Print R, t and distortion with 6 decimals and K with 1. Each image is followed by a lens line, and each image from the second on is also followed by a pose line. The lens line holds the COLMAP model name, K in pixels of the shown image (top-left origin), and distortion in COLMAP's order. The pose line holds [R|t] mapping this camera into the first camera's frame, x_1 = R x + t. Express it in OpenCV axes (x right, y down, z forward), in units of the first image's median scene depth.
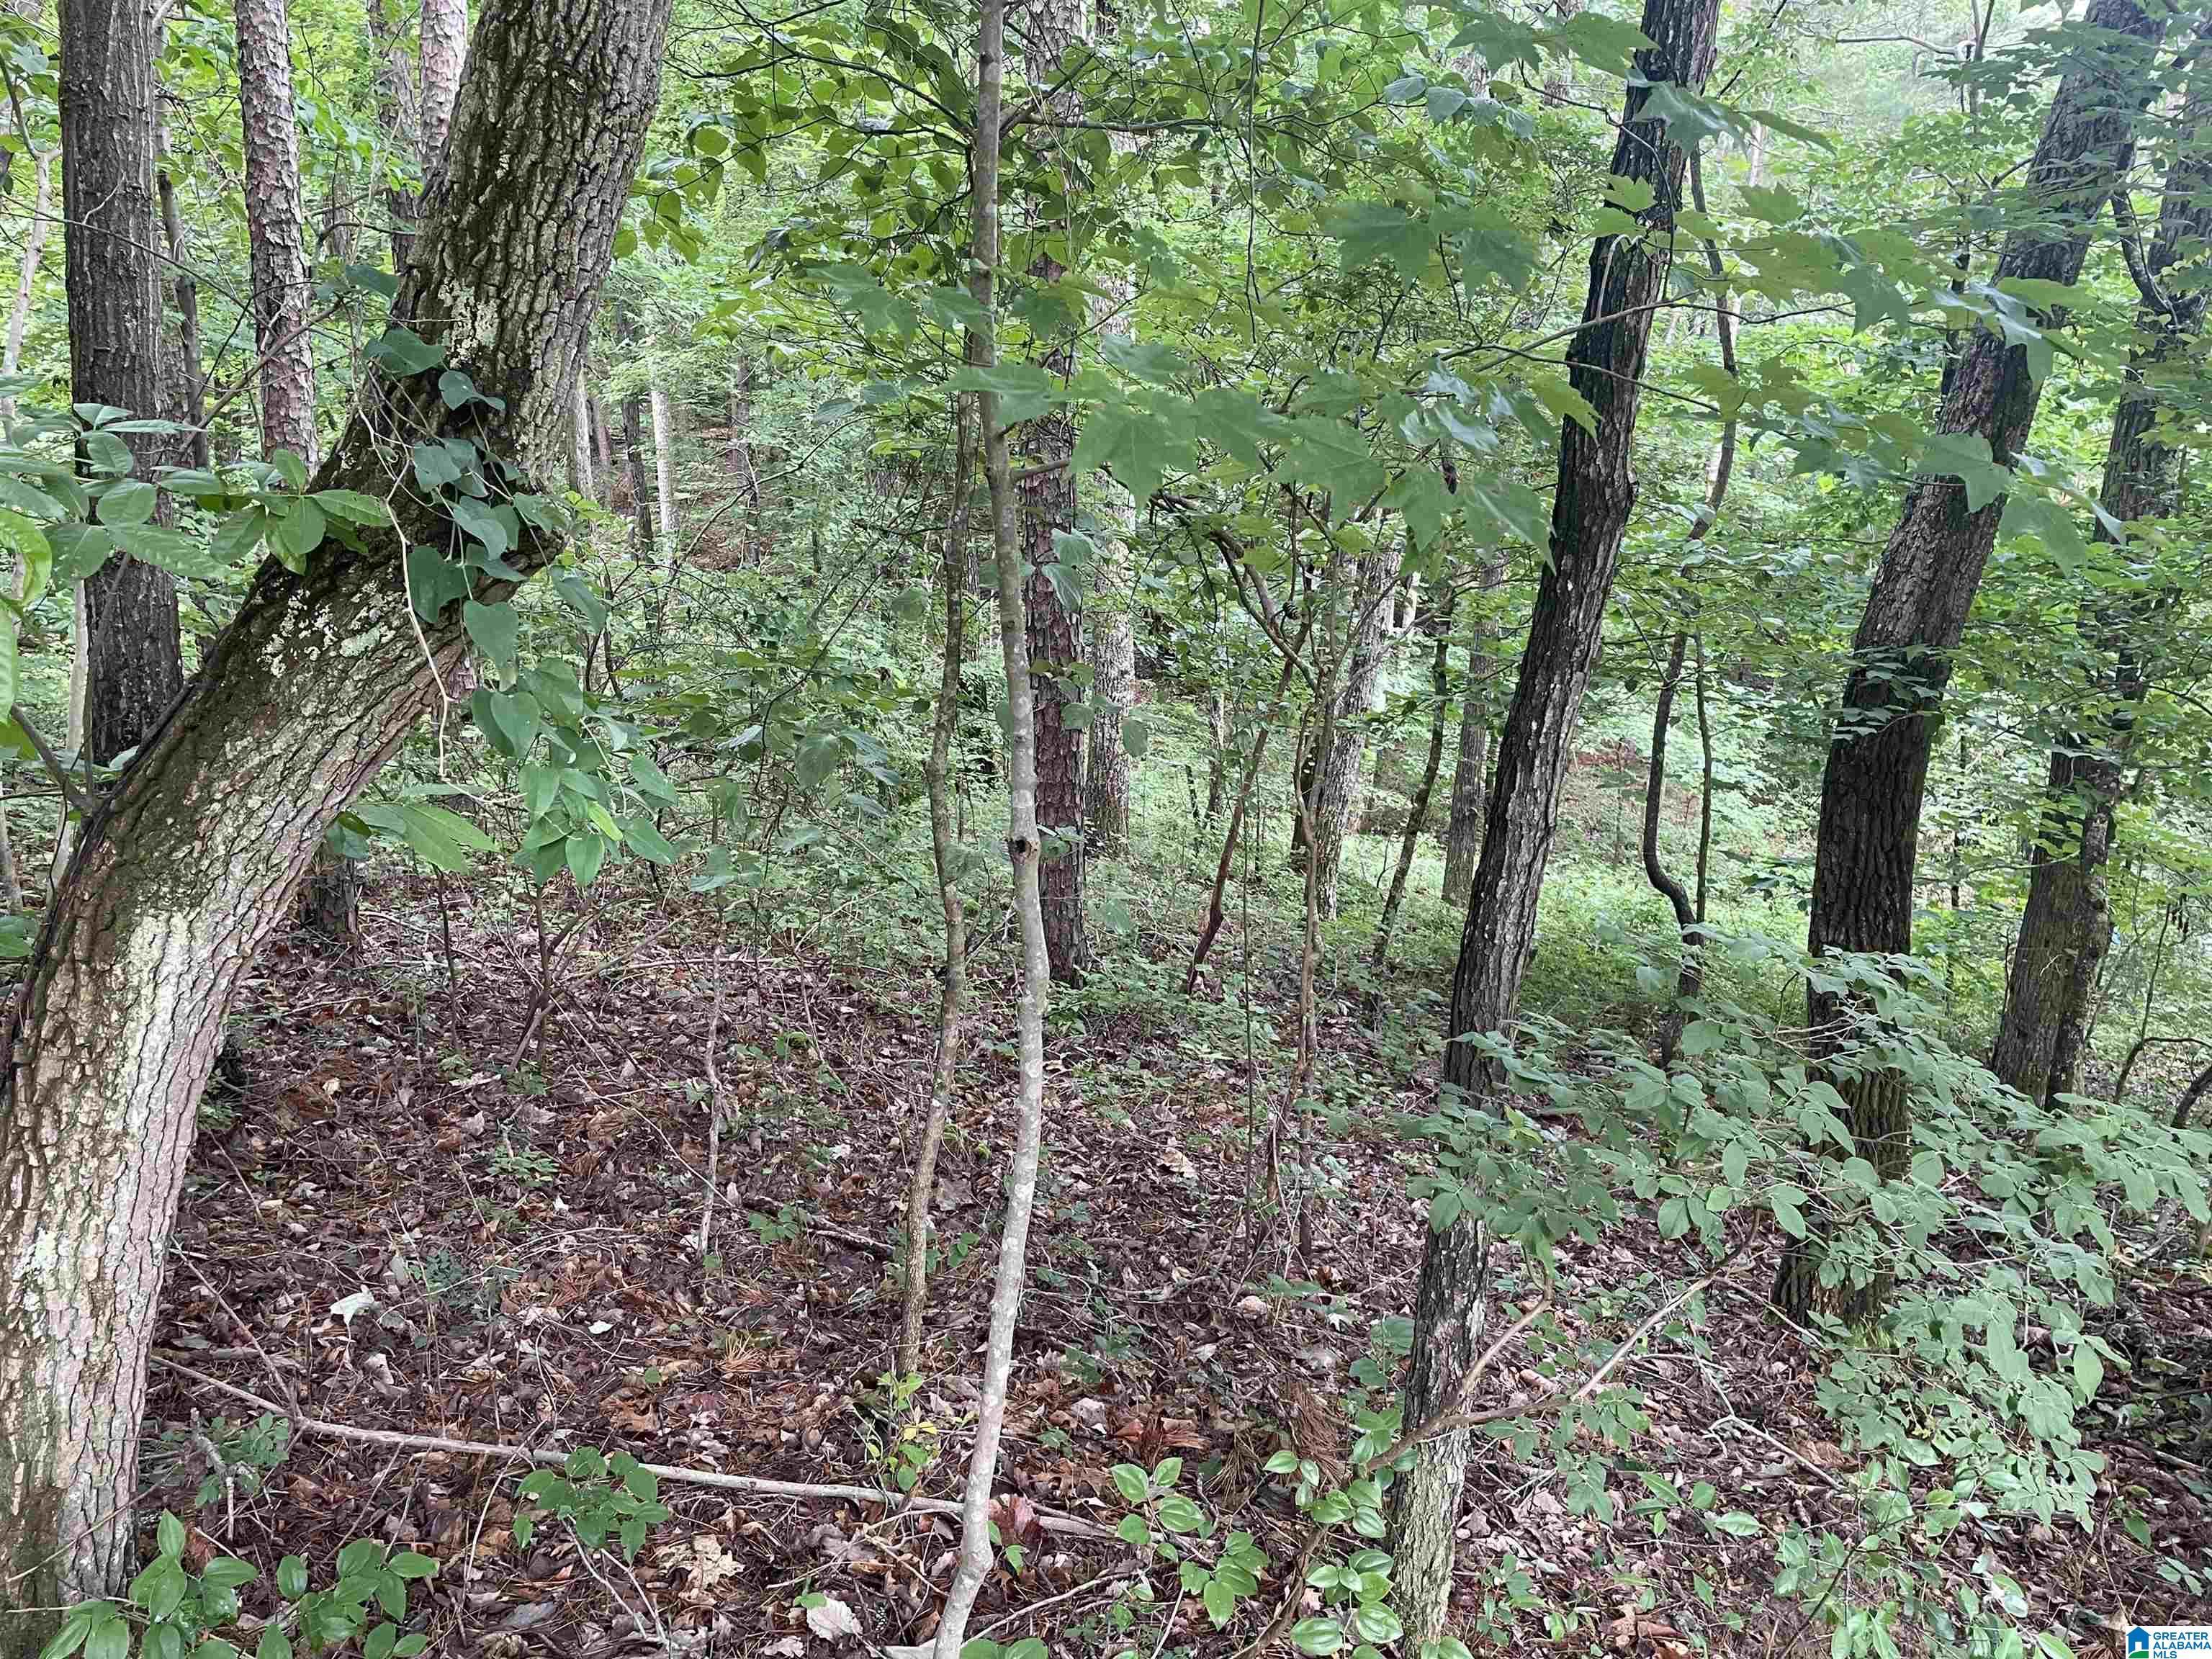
lens RADIAL K [[1676.5, 0, 1106.0], [0, 1676.5, 829.5], [0, 0, 1]] dist [-0.000579, -0.000399]
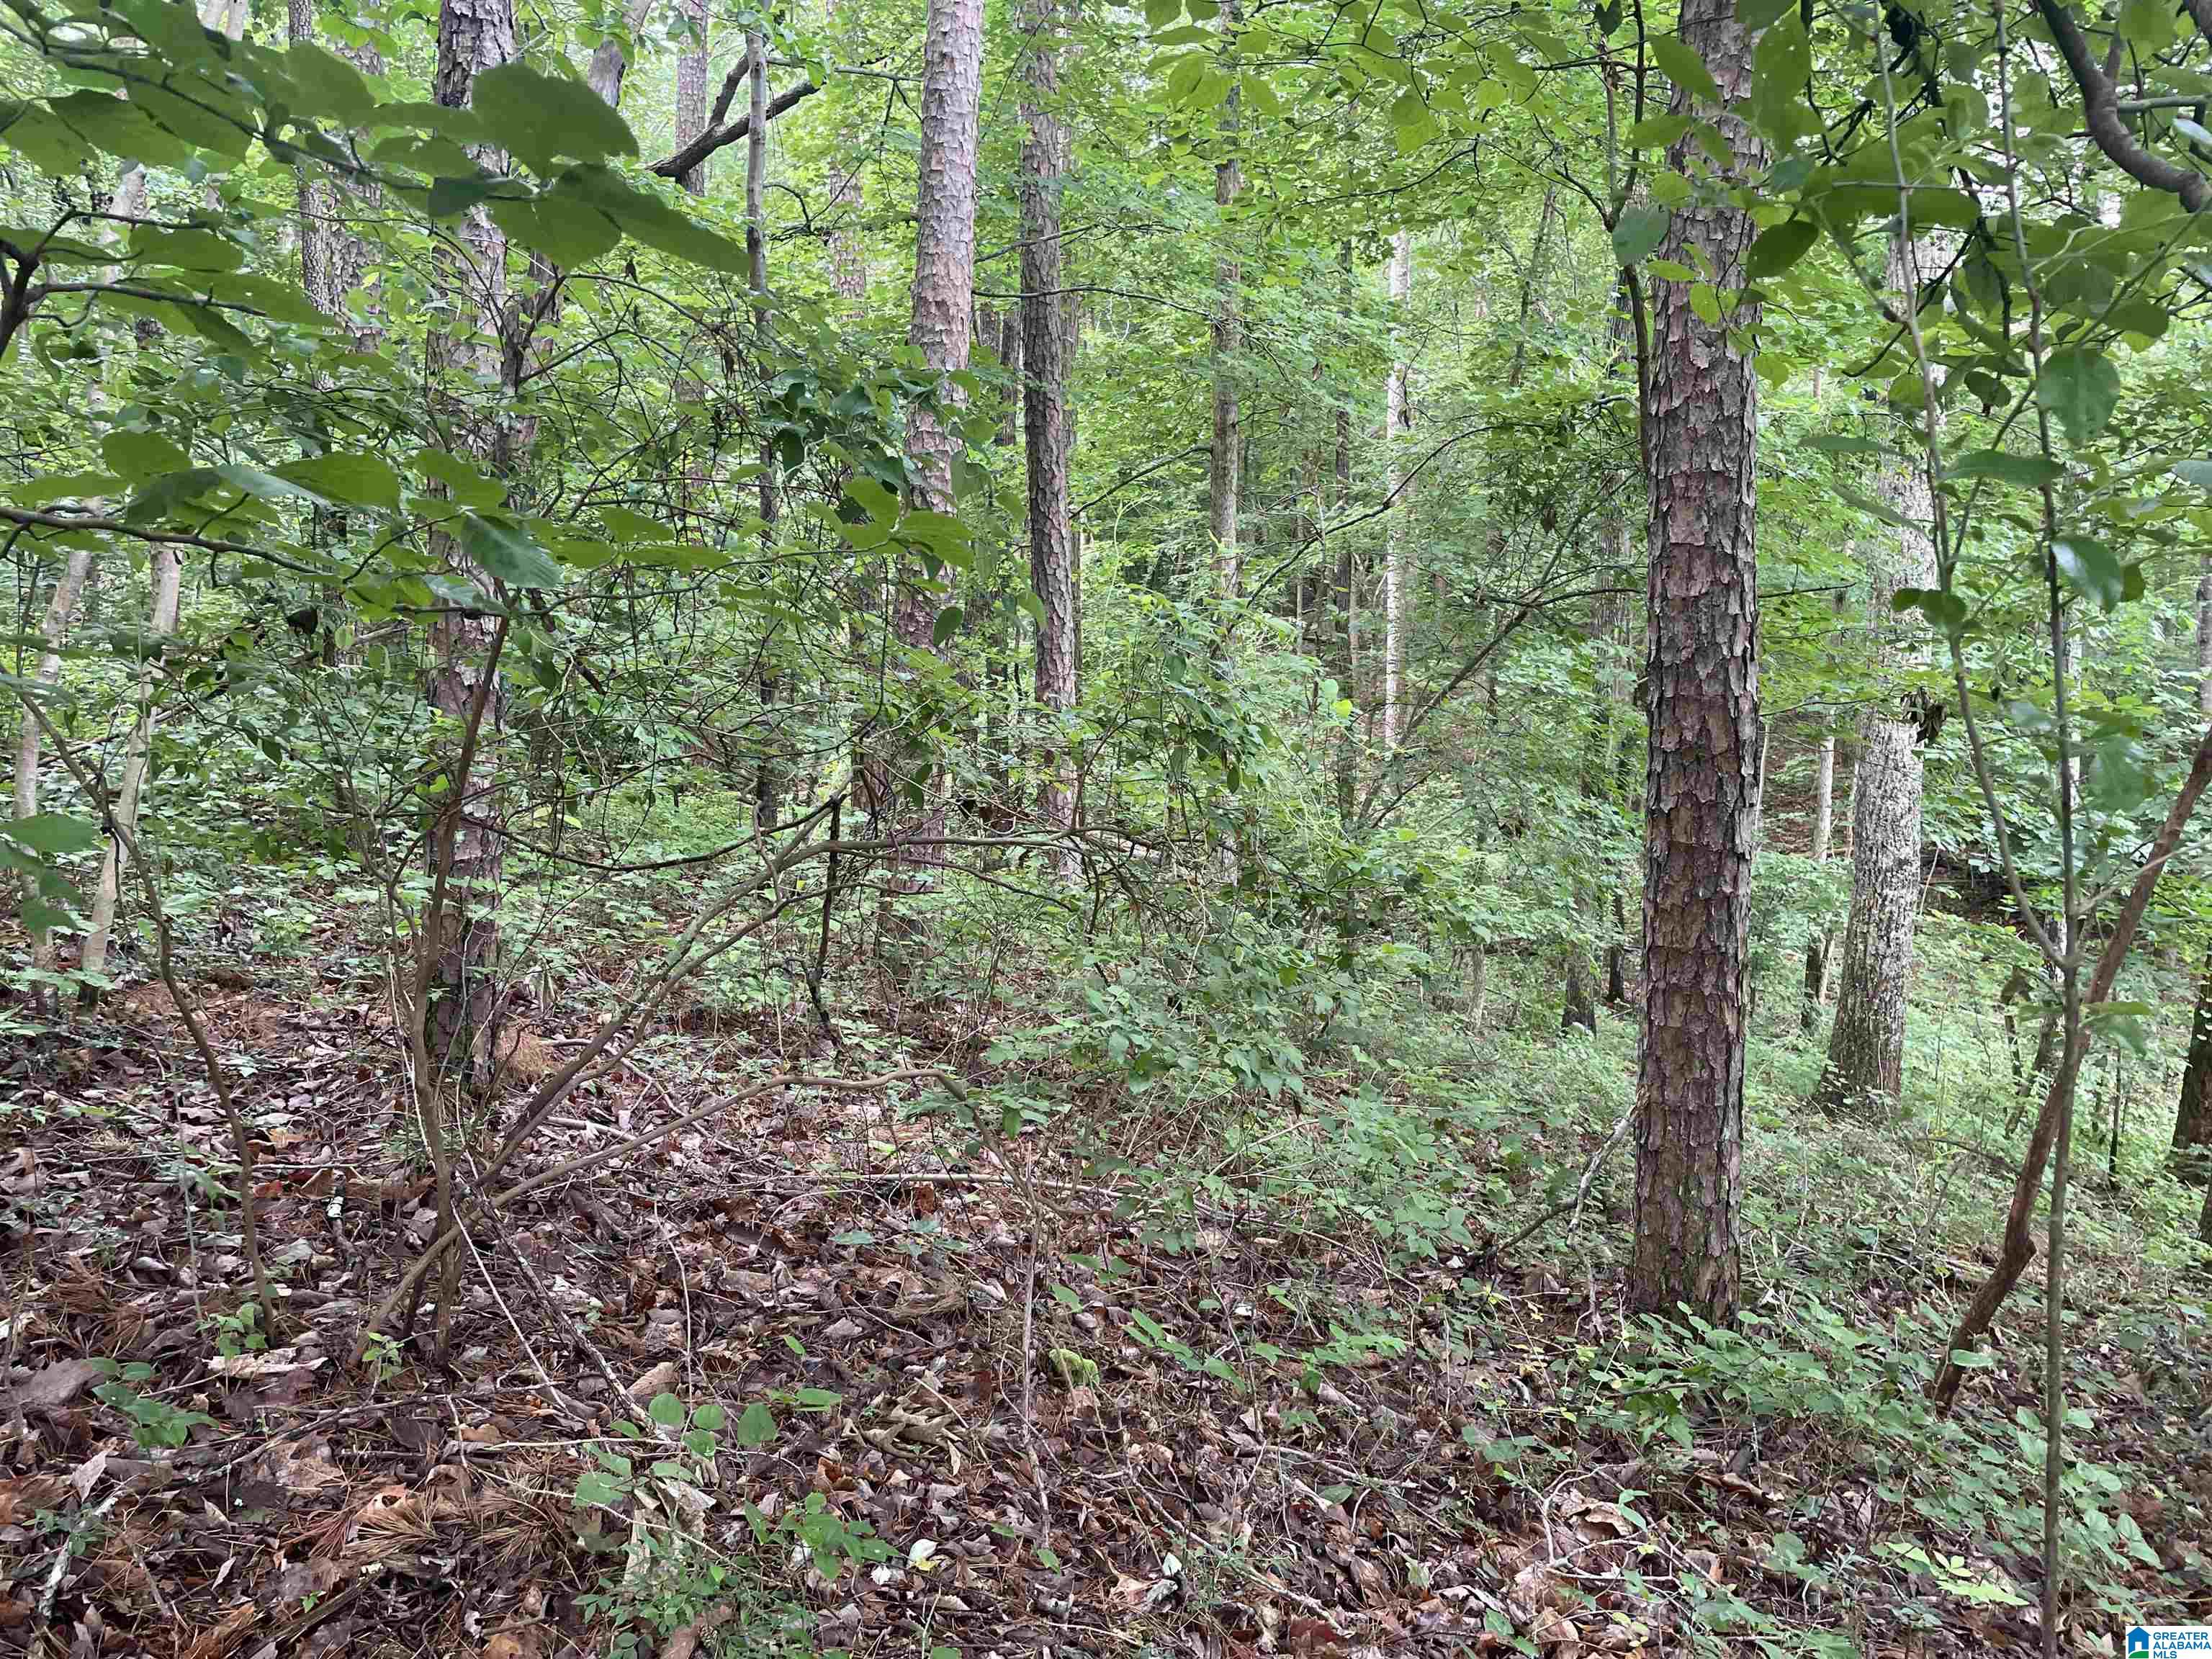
lens RADIAL K [[1567.0, 0, 1106.0], [0, 1567.0, 829.5], [0, 0, 1]] dist [0.006660, 0.000661]
pose [[0.882510, 0.054878, -0.467082, 0.034925], [-0.119628, 0.986695, -0.110098, 0.010700], [0.454825, 0.153039, 0.877333, 0.395665]]
